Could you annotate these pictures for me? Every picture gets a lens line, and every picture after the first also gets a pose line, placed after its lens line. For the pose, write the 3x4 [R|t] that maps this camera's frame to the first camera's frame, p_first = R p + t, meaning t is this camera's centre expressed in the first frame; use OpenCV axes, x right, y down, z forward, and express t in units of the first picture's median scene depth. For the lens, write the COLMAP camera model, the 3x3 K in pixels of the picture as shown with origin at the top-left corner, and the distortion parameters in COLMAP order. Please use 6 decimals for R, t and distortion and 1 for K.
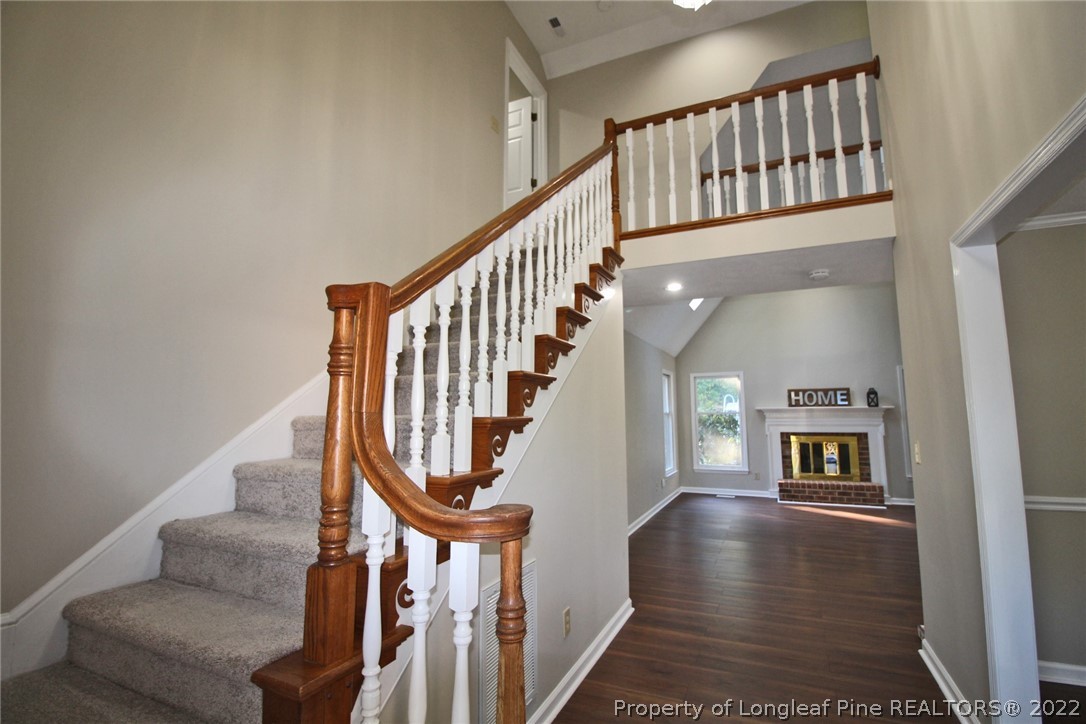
lens RADIAL K [[501.7, 0, 541.9], [0, 501.7, 355.0], [0, 0, 1]] dist [-0.010962, -0.000067]
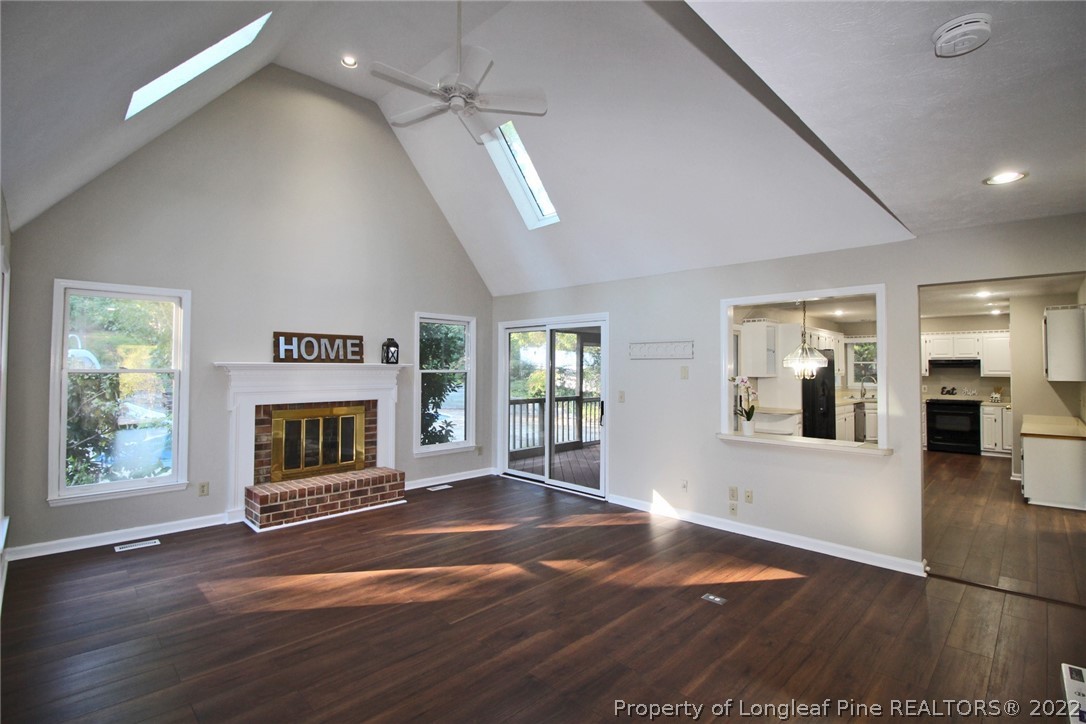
lens RADIAL K [[501.7, 0, 541.4], [0, 501.7, 356.1], [0, 0, 1]] dist [-0.010962, -0.000067]
pose [[0.351548, 0.025765, 0.935815, 0.056790], [-0.114205, 0.993335, 0.015554, 0.053911], [-0.929178, -0.112343, 0.352147, 0.520736]]
